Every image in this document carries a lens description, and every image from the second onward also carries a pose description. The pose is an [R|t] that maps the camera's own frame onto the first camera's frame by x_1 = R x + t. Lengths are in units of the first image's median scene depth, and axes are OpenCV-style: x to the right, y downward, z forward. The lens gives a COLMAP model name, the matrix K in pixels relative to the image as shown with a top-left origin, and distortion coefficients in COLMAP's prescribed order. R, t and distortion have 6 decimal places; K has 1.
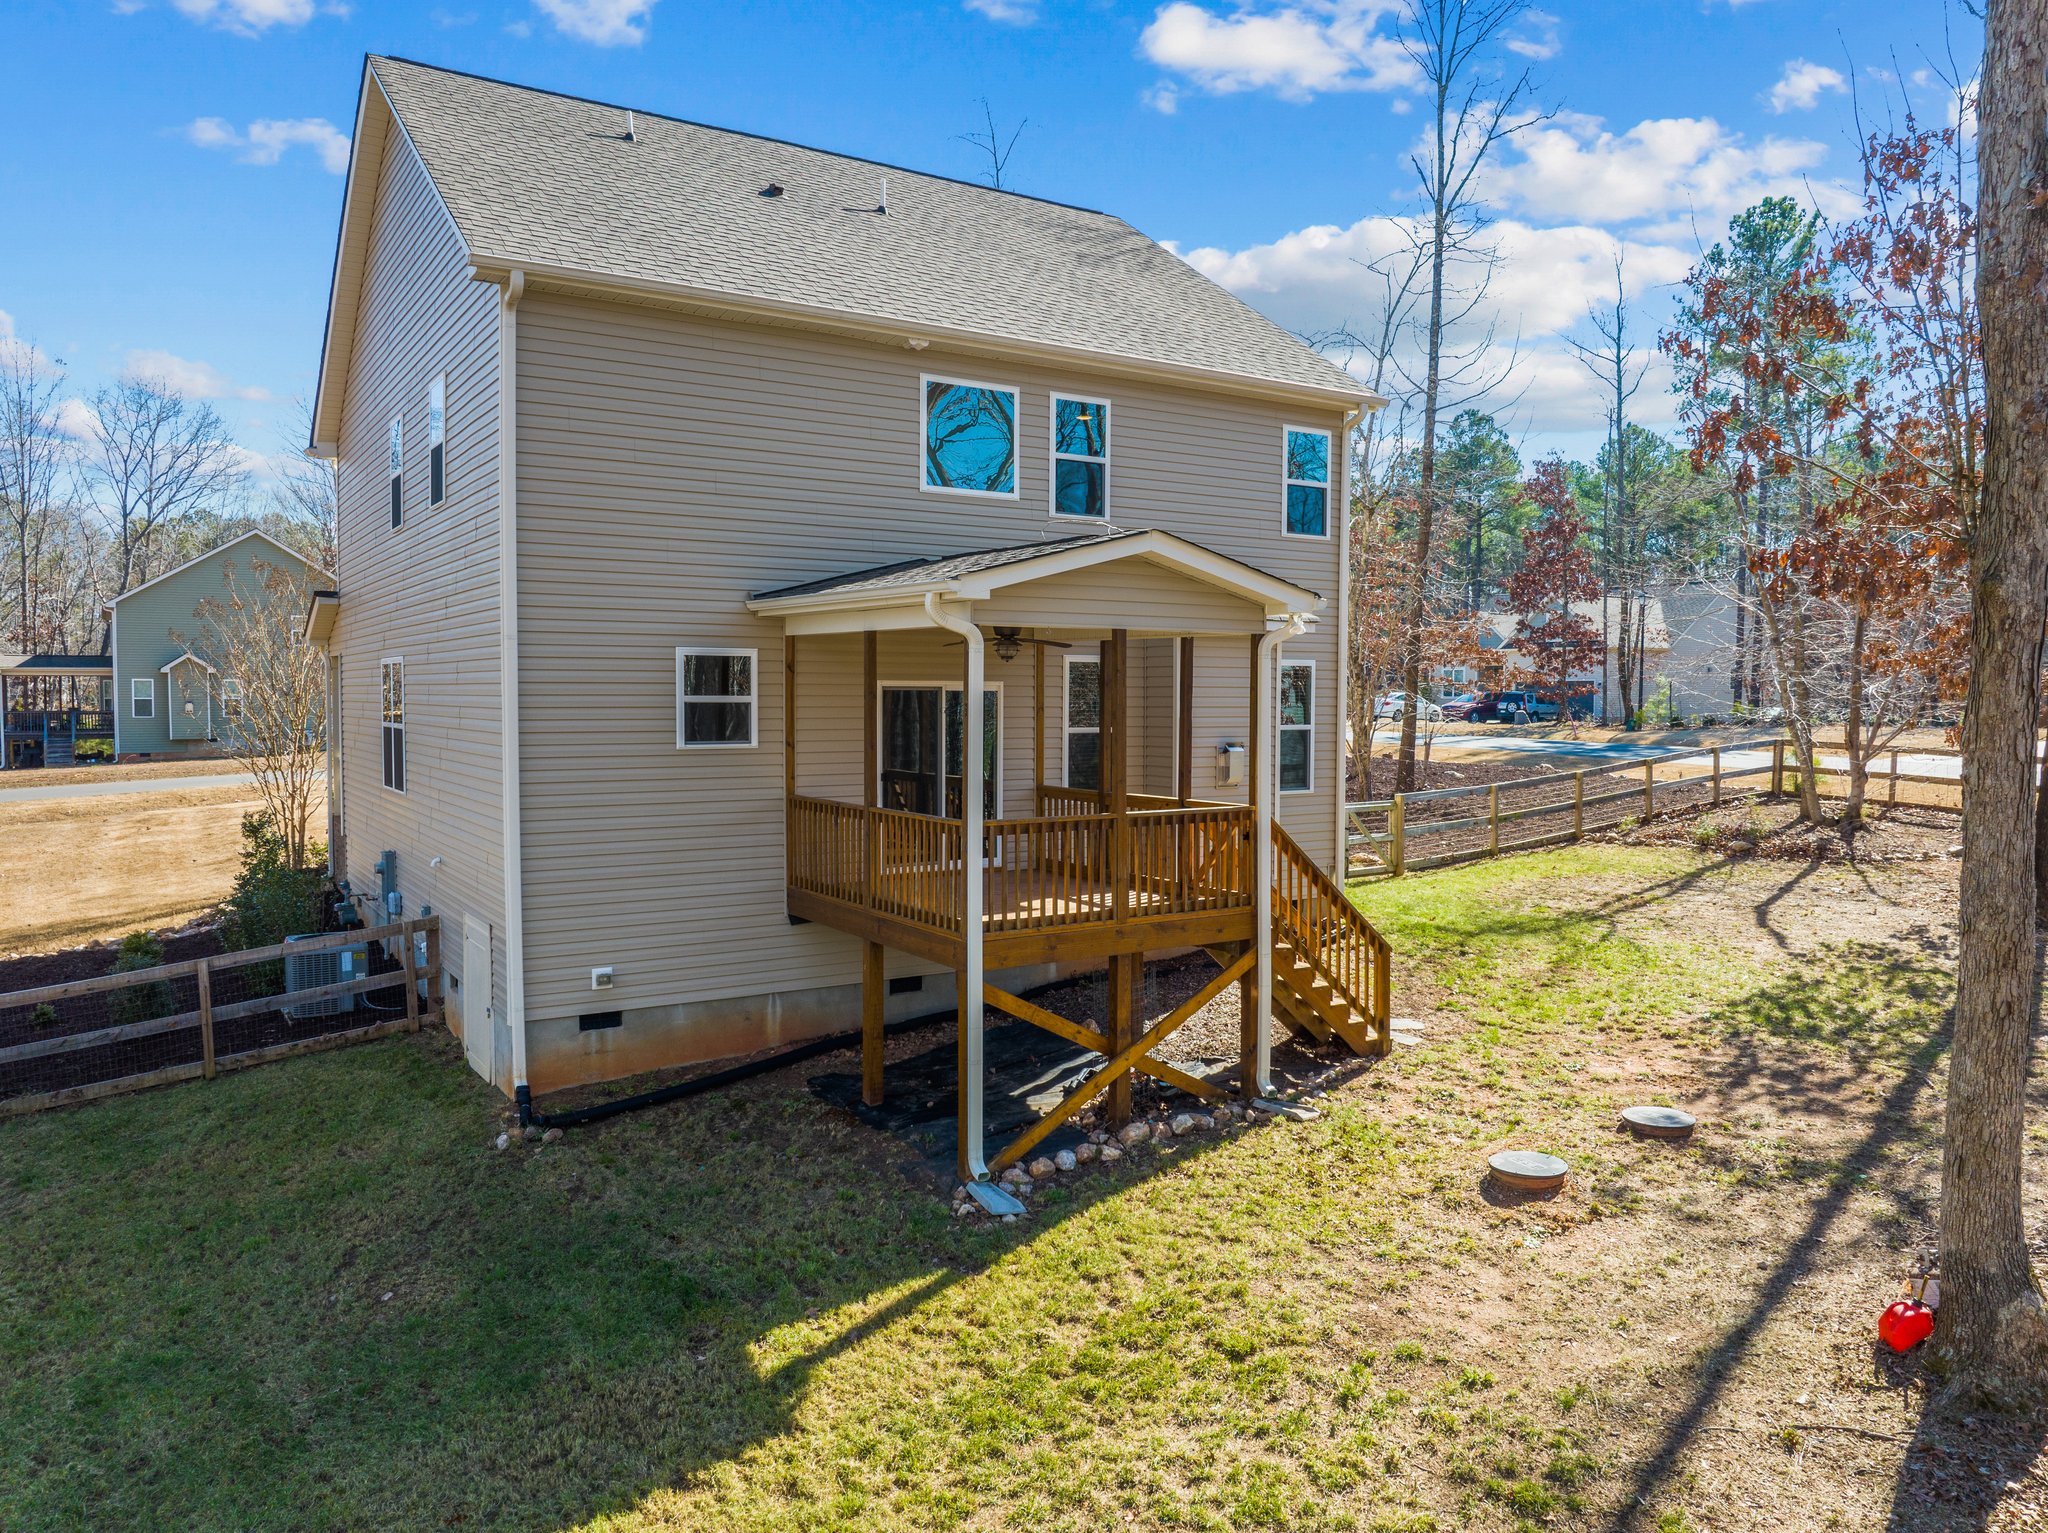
lens RADIAL K [[1442.5, 0, 1024.6], [0, 1442.5, 765.3], [0, 0, 1]] dist [-0.033410, -0.002297]
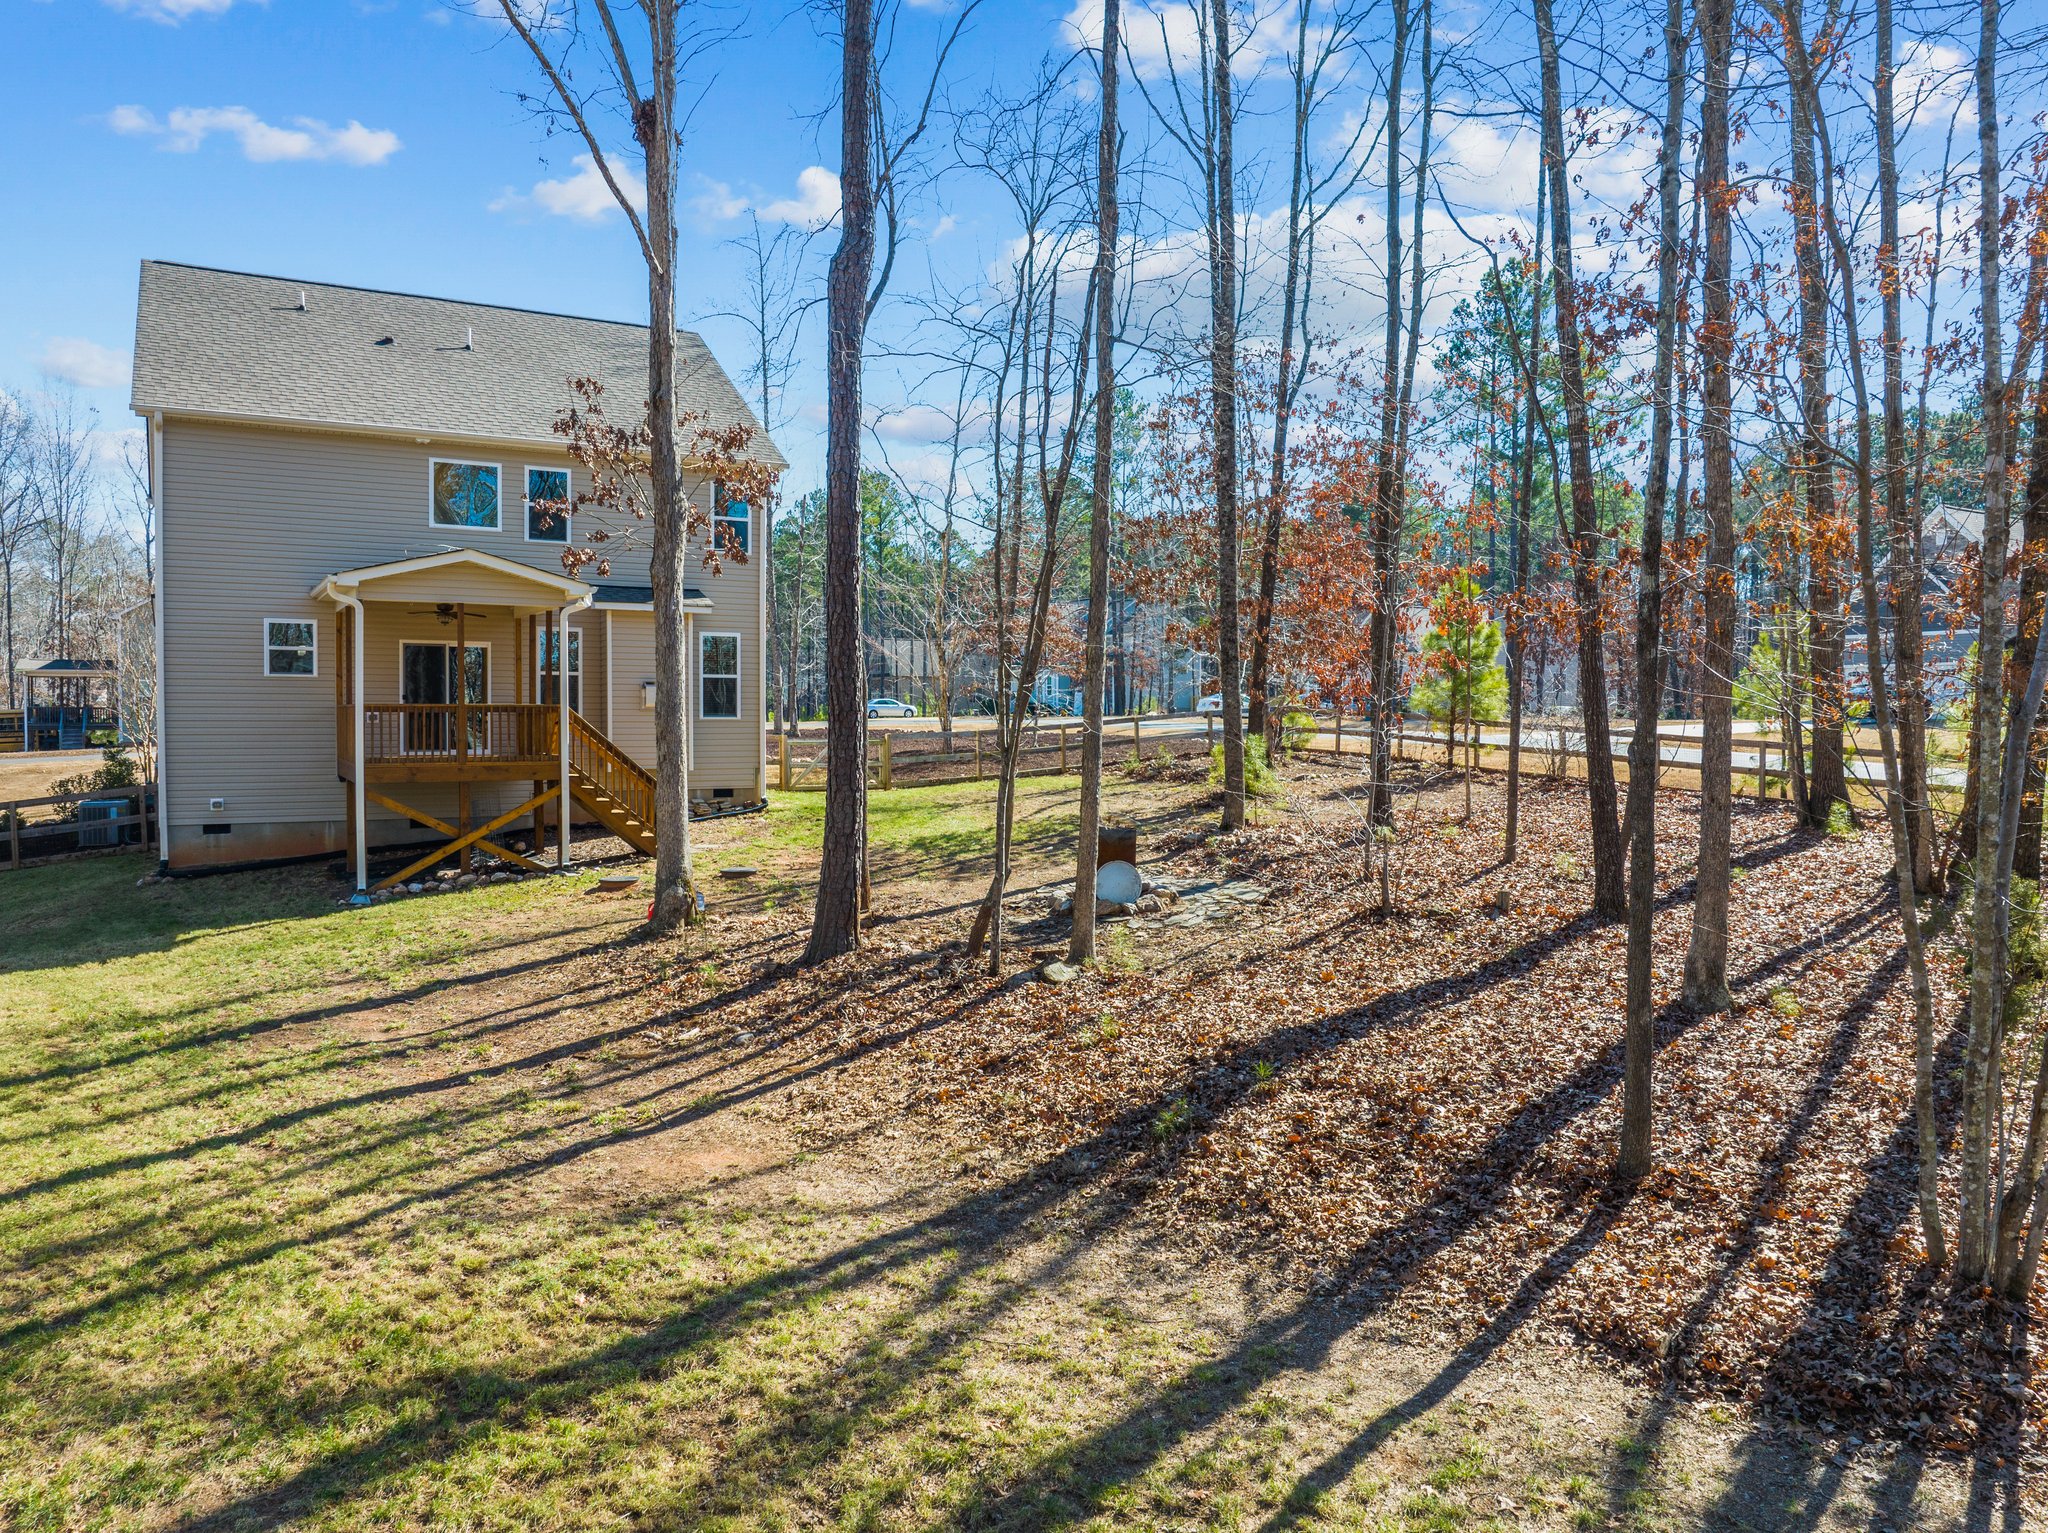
lens RADIAL K [[1442.5, 0, 1018.6], [0, 1442.5, 772.5], [0, 0, 1]] dist [-0.033410, -0.002297]
pose [[0.998610, 0.001926, -0.052672, 0.704179], [-0.002548, 0.999928, -0.011741, 0.113592], [0.052645, 0.011859, 0.998543, -0.631928]]
